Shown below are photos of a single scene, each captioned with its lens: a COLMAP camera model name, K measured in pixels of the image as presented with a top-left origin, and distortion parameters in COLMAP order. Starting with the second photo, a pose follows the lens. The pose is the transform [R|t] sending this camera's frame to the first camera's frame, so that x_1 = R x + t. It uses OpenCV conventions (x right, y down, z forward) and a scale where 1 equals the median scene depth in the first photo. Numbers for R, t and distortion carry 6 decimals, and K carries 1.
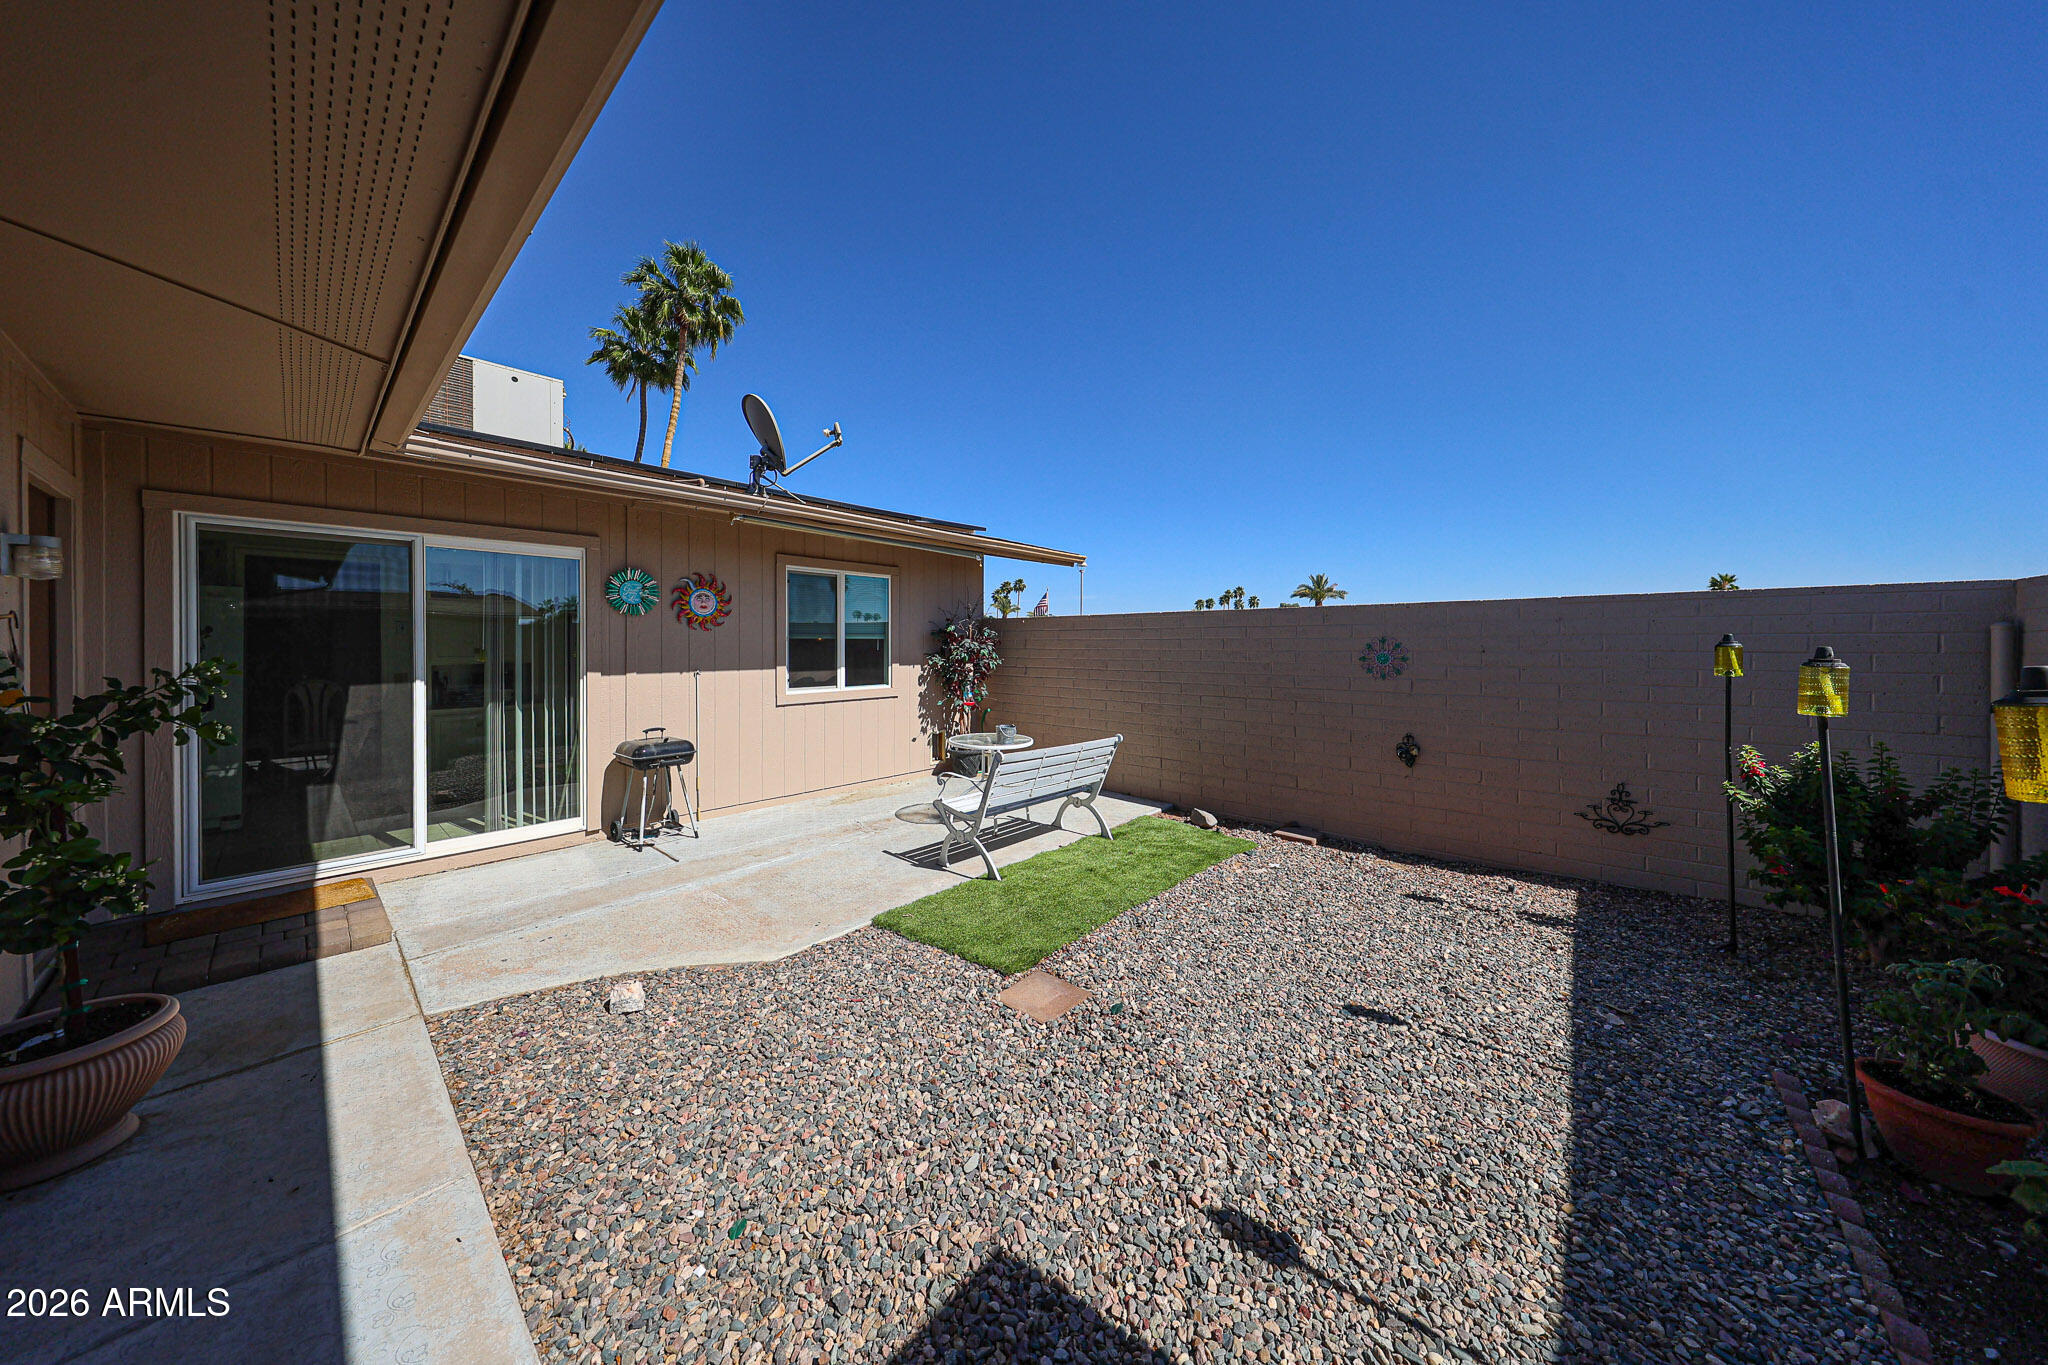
lens RADIAL K [[674.4, 0, 1033.6], [0, 674.4, 642.6], [0, 0, 1]] dist [0.011060, -0.000003]
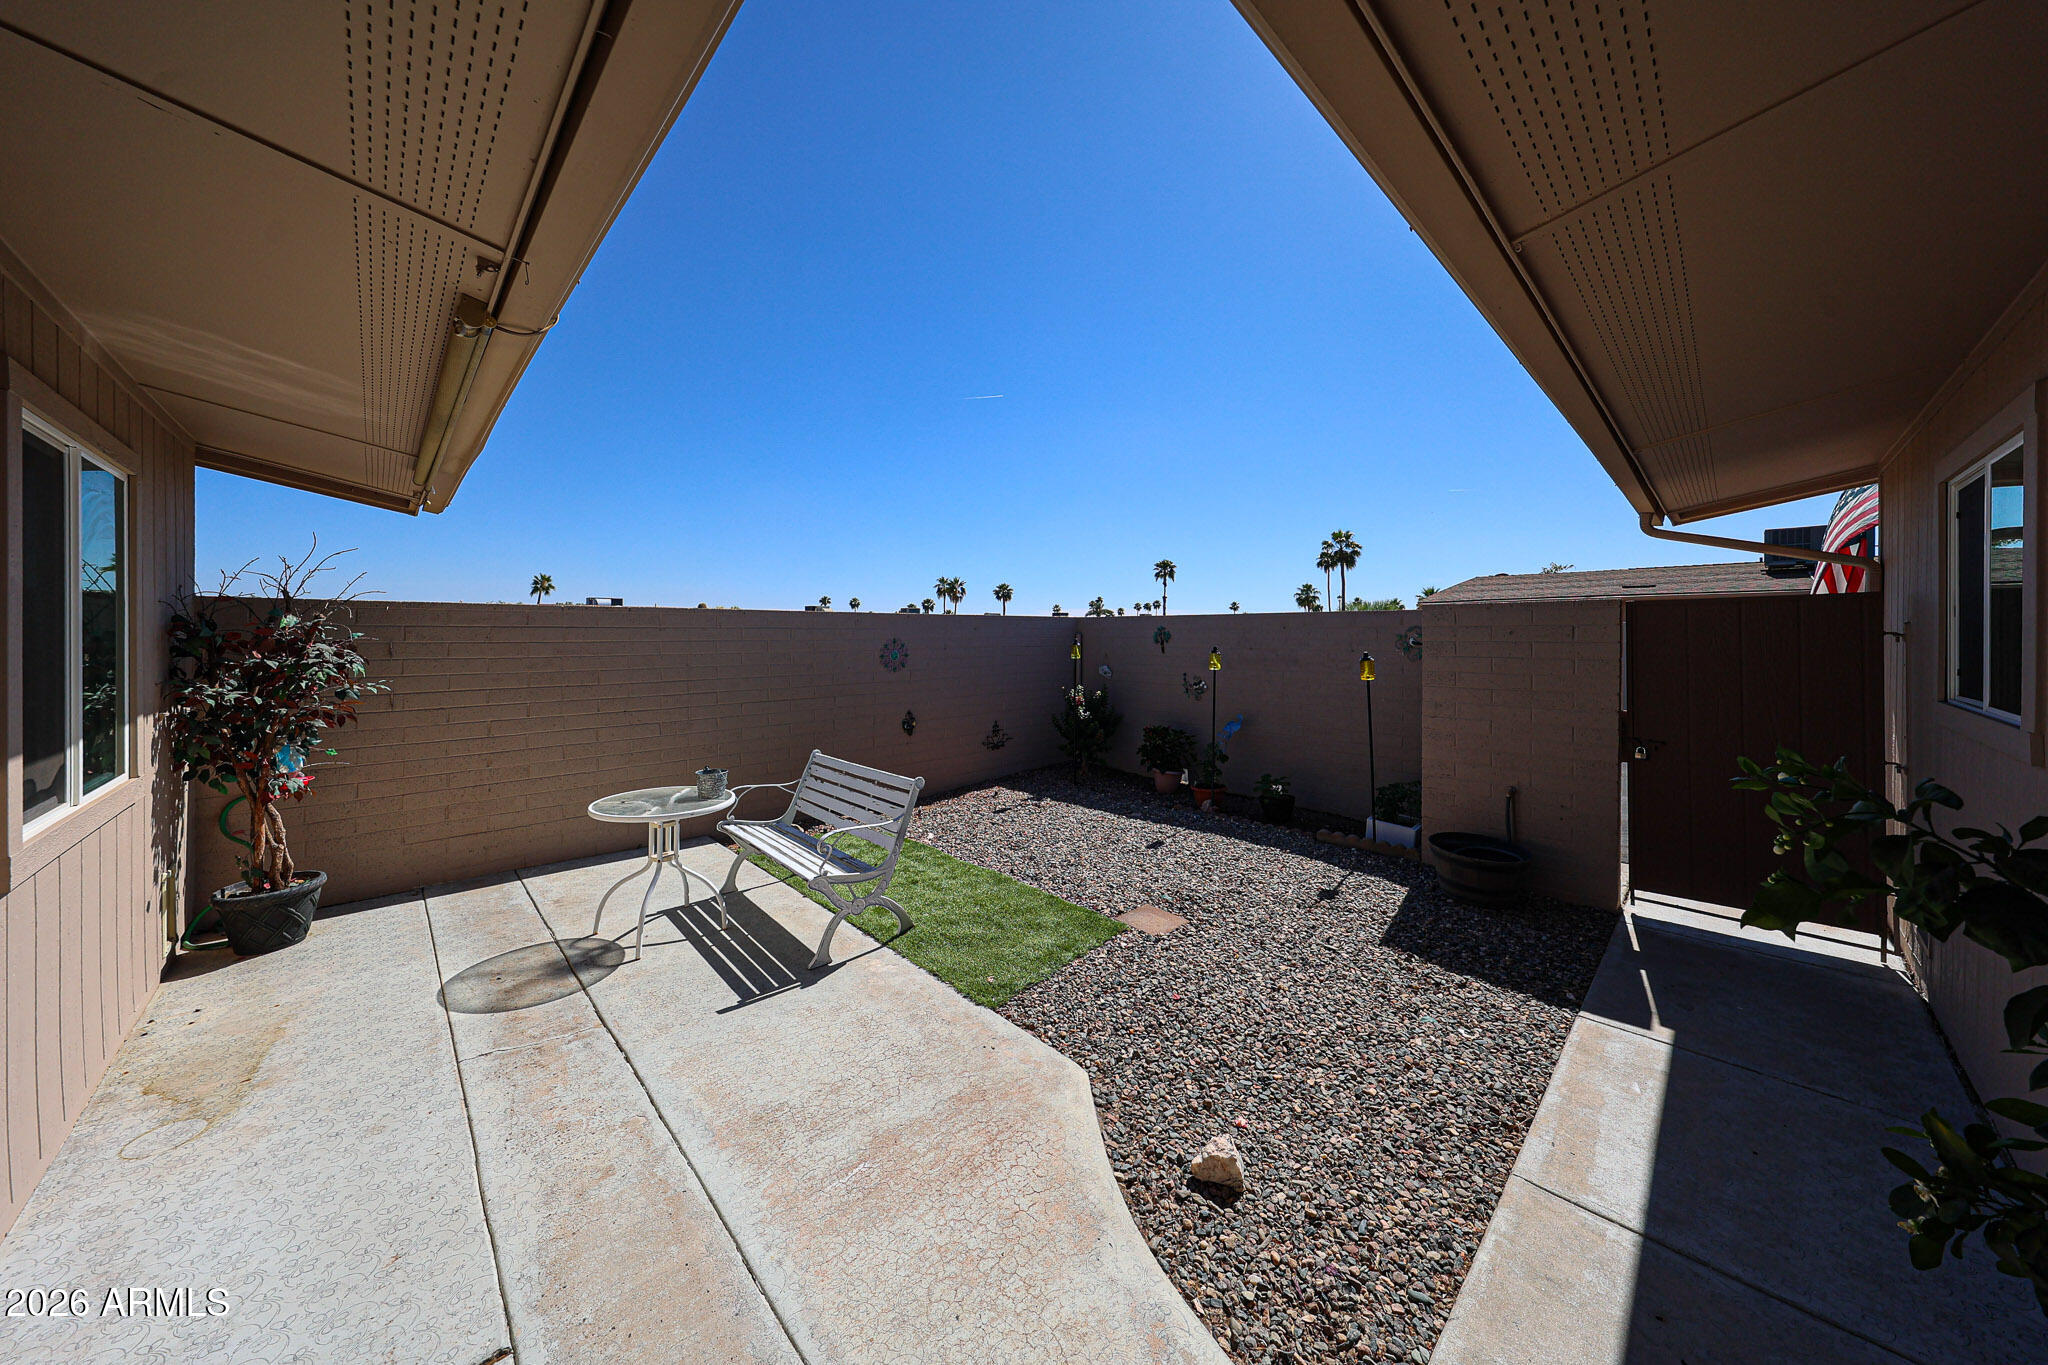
lens RADIAL K [[674.4, 0, 1028.6], [0, 674.4, 635.0], [0, 0, 1]] dist [0.011060, -0.000003]
pose [[0.071655, 0.002149, 0.997427, -0.760463], [0.004082, 0.999989, -0.002448, -0.011824], [-0.997421, 0.004247, 0.071645, 0.668798]]
